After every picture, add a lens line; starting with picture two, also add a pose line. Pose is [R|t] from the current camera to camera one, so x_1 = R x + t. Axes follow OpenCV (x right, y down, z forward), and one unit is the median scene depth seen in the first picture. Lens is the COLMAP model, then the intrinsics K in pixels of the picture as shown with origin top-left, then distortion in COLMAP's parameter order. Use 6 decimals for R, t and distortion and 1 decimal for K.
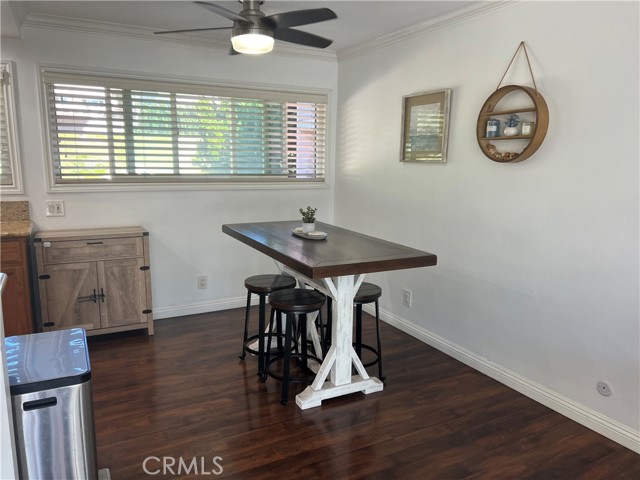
lens RADIAL K [[490.9, 0, 308.6], [0, 490.9, 239.3], [0, 0, 1]] dist [0.029254, -0.001841]
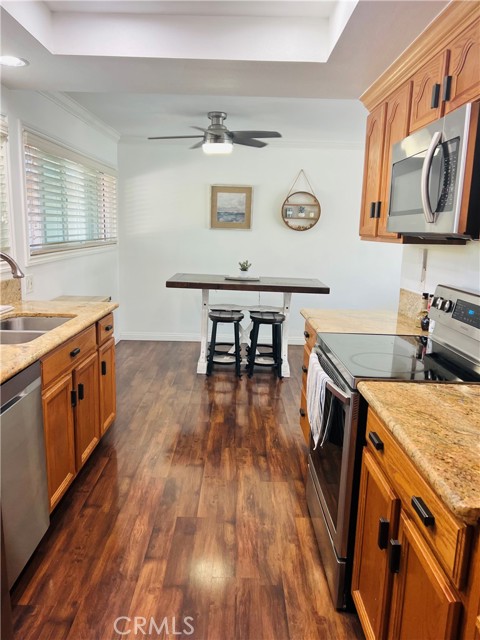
lens RADIAL K [[482.9, 0, 240.0], [0, 482.9, 320.0], [0, 0, 1]] dist [0.039597, -0.000887]
pose [[0.461380, -0.169632, 0.870835, -1.332398], [0.120724, 0.984426, 0.127797, -0.077844], [-0.878951, 0.046167, 0.474673, 0.298937]]
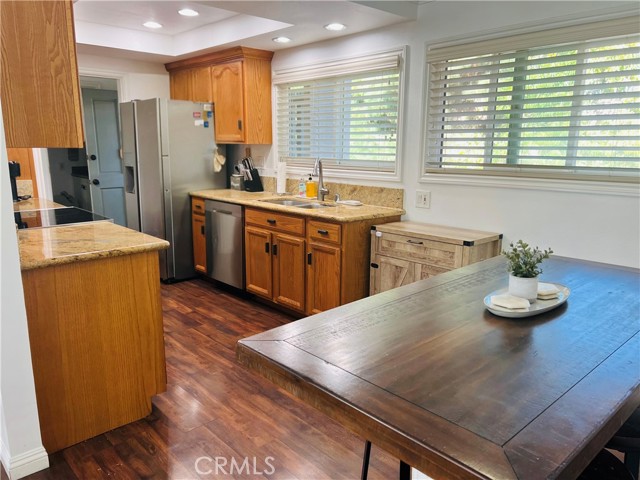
lens RADIAL K [[482.9, 0, 320.0], [0, 482.9, 240.0], [0, 0, 1]] dist [0.039597, -0.000887]
pose [[0.263486, 0.176083, -0.948456, 0.371845], [-0.160590, 0.977487, 0.136860, -0.095778], [0.951202, 0.116252, 0.285832, 0.667075]]
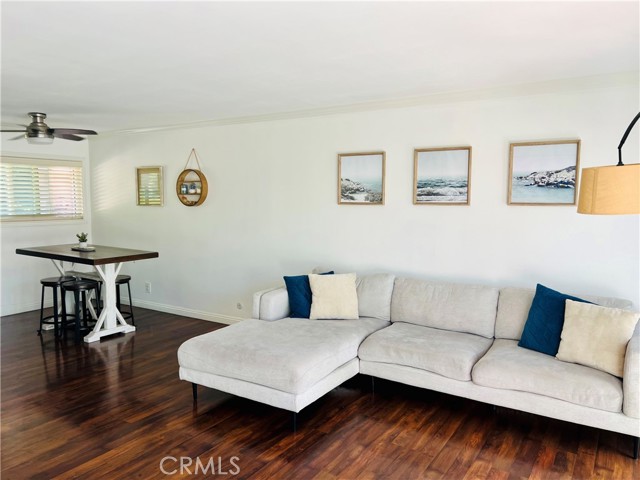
lens RADIAL K [[482.9, 0, 320.0], [0, 482.9, 240.0], [0, 0, 1]] dist [0.039597, -0.000887]
pose [[0.861857, -0.057177, 0.503918, -0.144436], [0.091939, 0.994776, -0.044371, 0.111138], [-0.498749, 0.084571, 0.862611, -0.899963]]
